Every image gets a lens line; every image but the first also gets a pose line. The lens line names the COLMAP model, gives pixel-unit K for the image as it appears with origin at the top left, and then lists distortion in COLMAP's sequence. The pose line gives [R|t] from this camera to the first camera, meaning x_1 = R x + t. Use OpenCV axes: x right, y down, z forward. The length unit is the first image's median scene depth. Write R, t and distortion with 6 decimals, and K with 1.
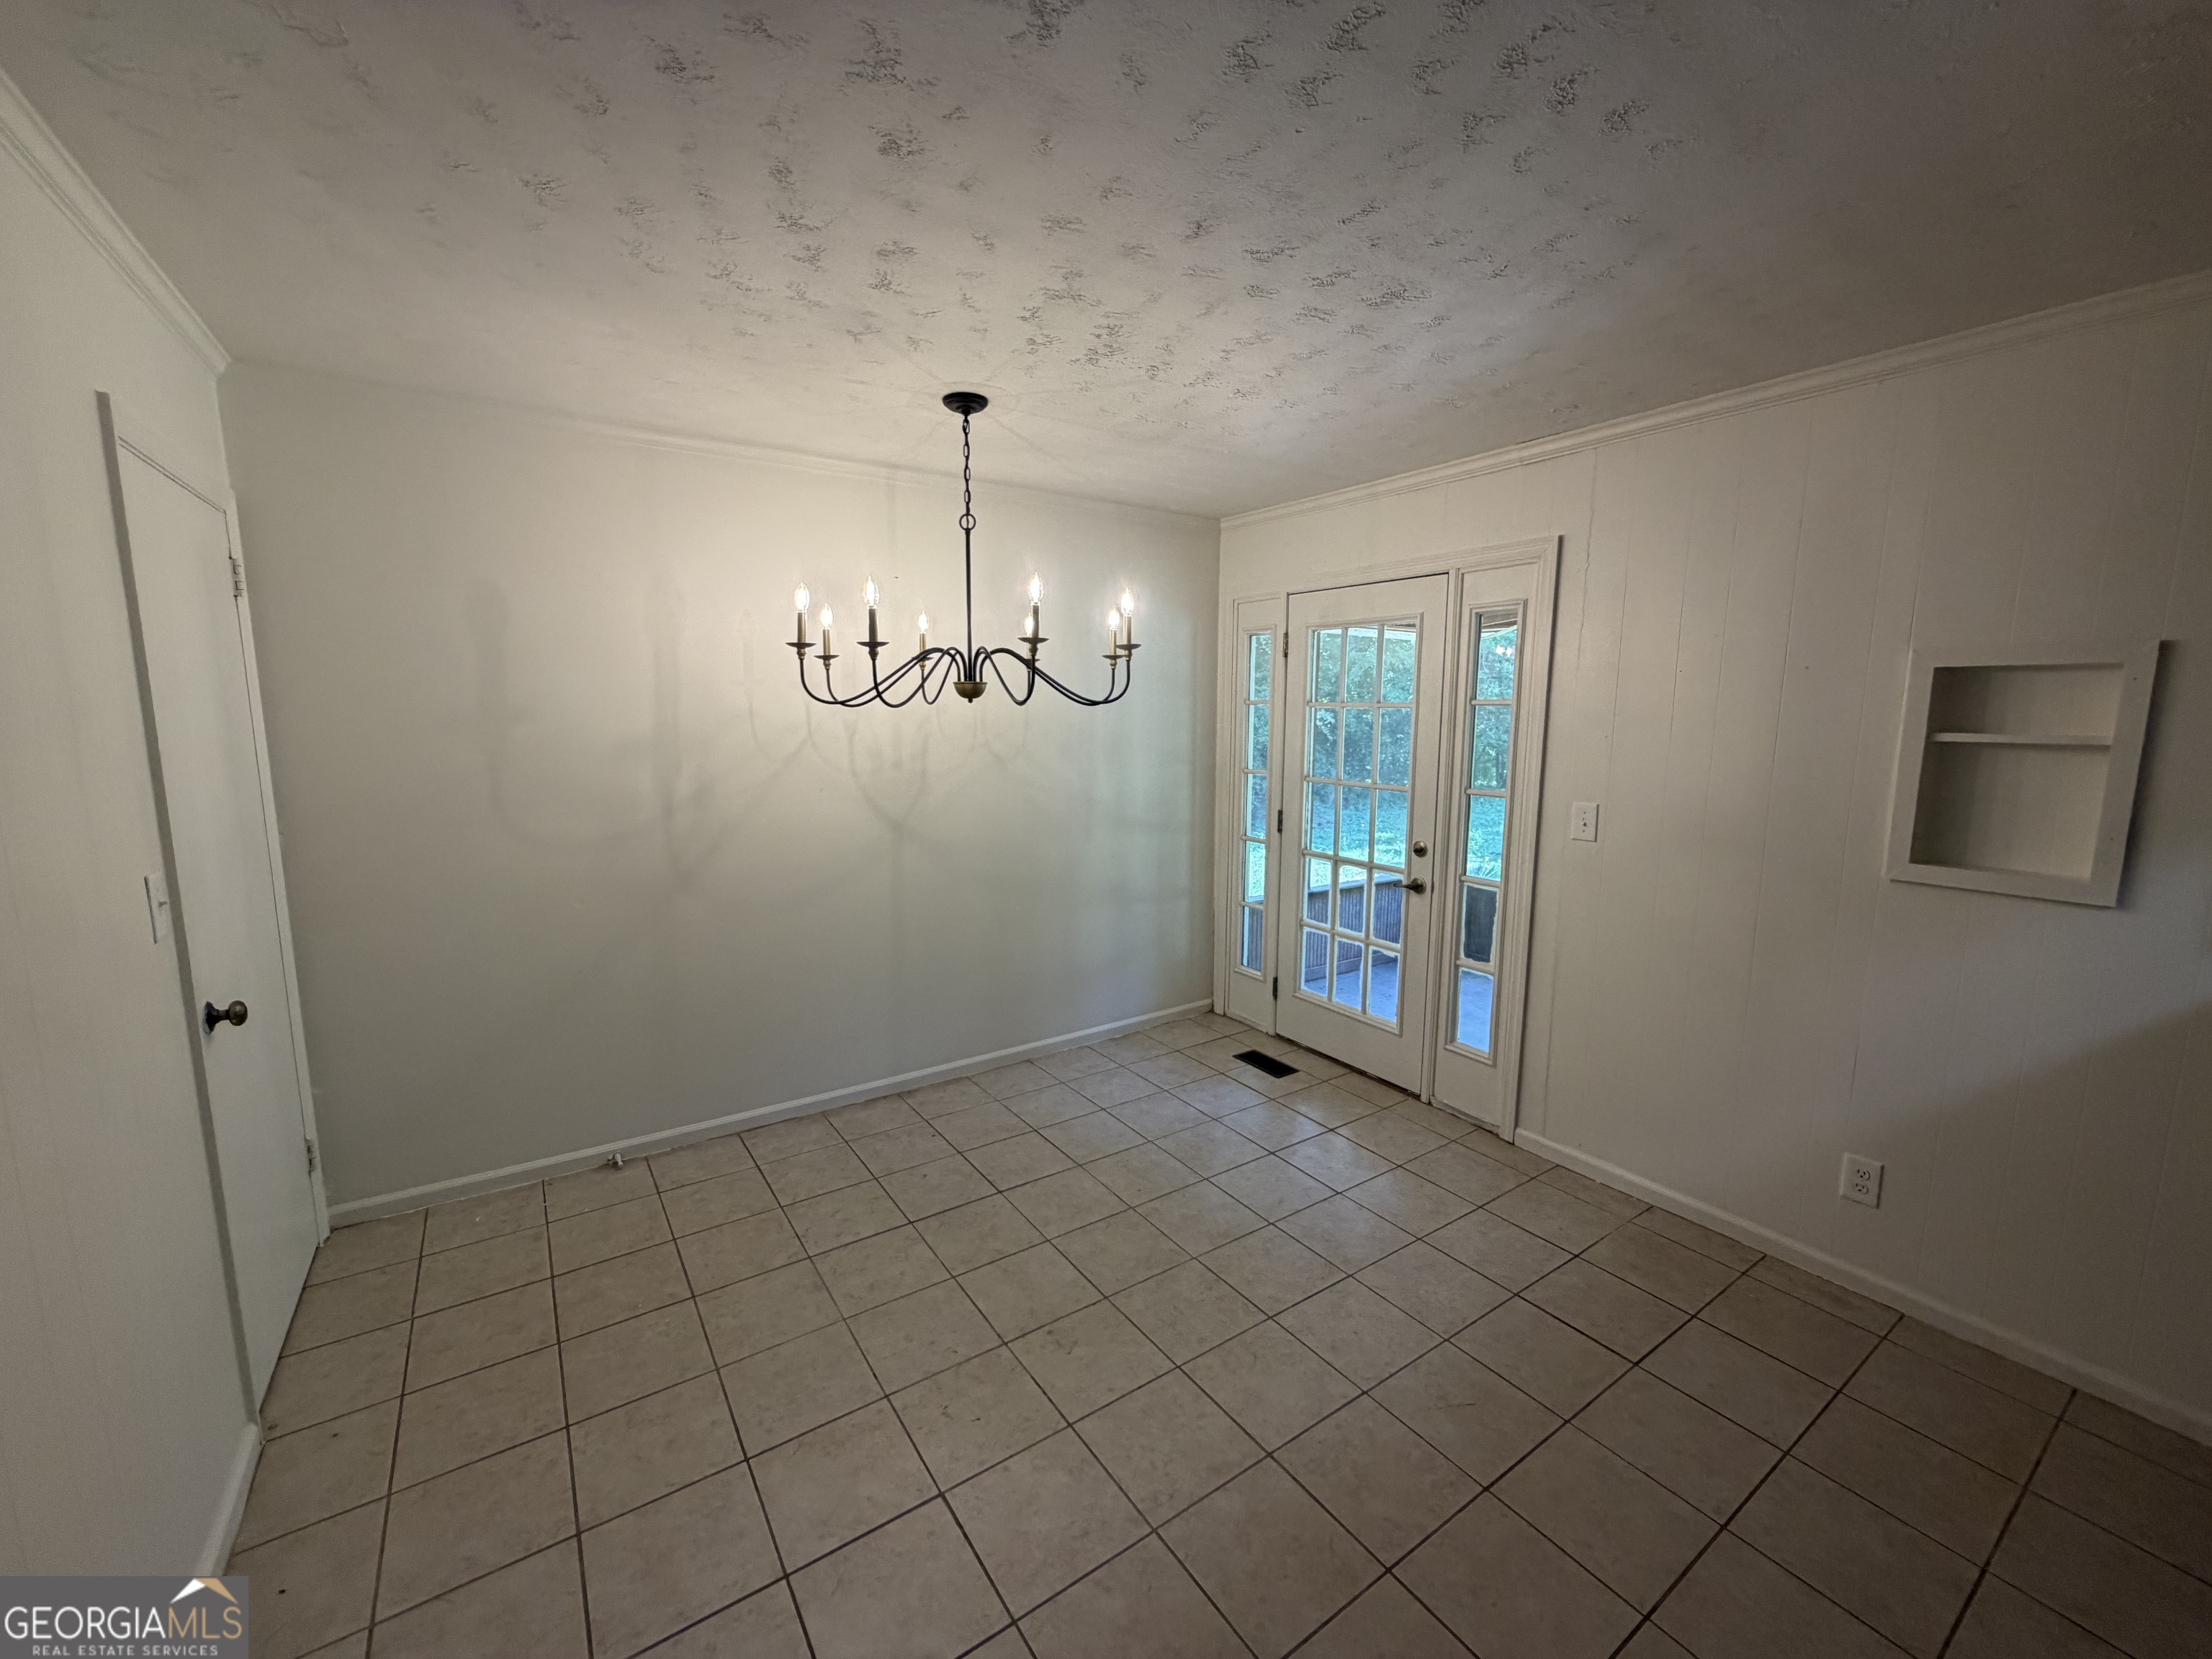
lens RADIAL K [[878.5, 0, 1106.0], [0, 878.5, 829.5], [0, 0, 1]] dist [-0.002642, -0.000075]
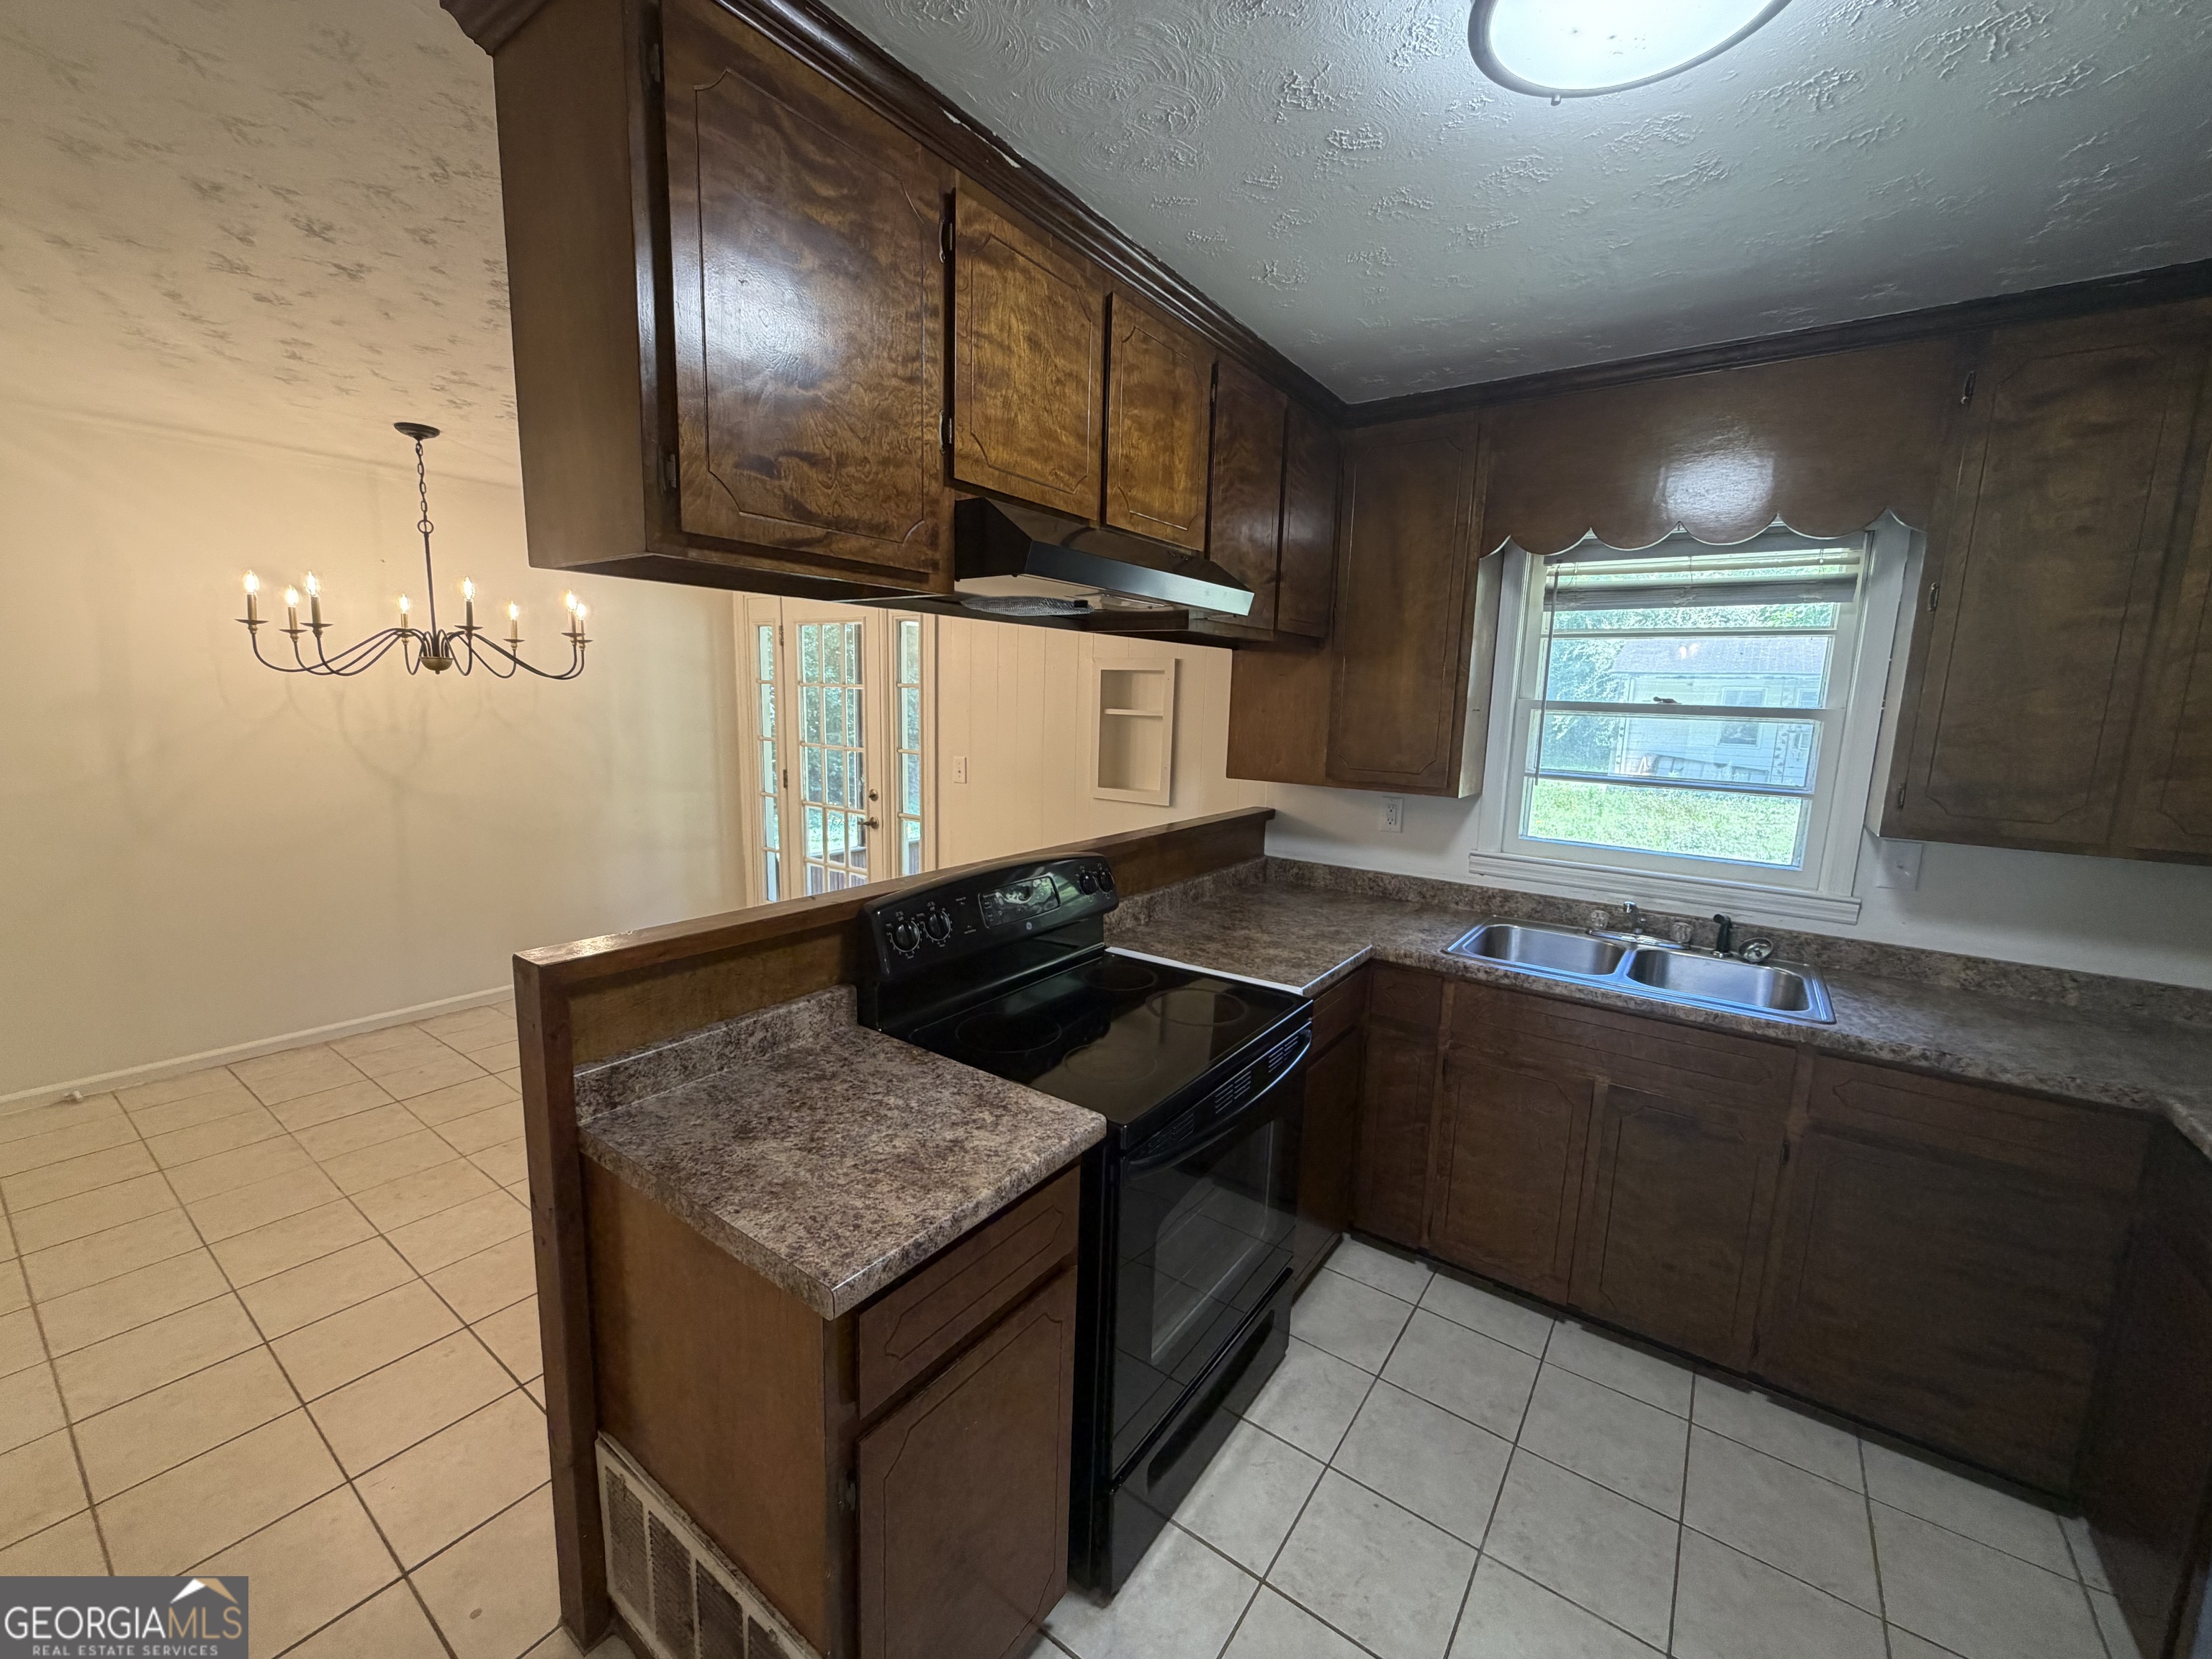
lens RADIAL K [[878.5, 0, 1106.0], [0, 878.5, 829.5], [0, 0, 1]] dist [-0.002642, -0.000075]
pose [[0.938843, -0.030535, 0.342988, 0.251456], [0.024015, 0.999441, 0.023243, 0.056628], [-0.343506, -0.013584, 0.939052, -0.404699]]
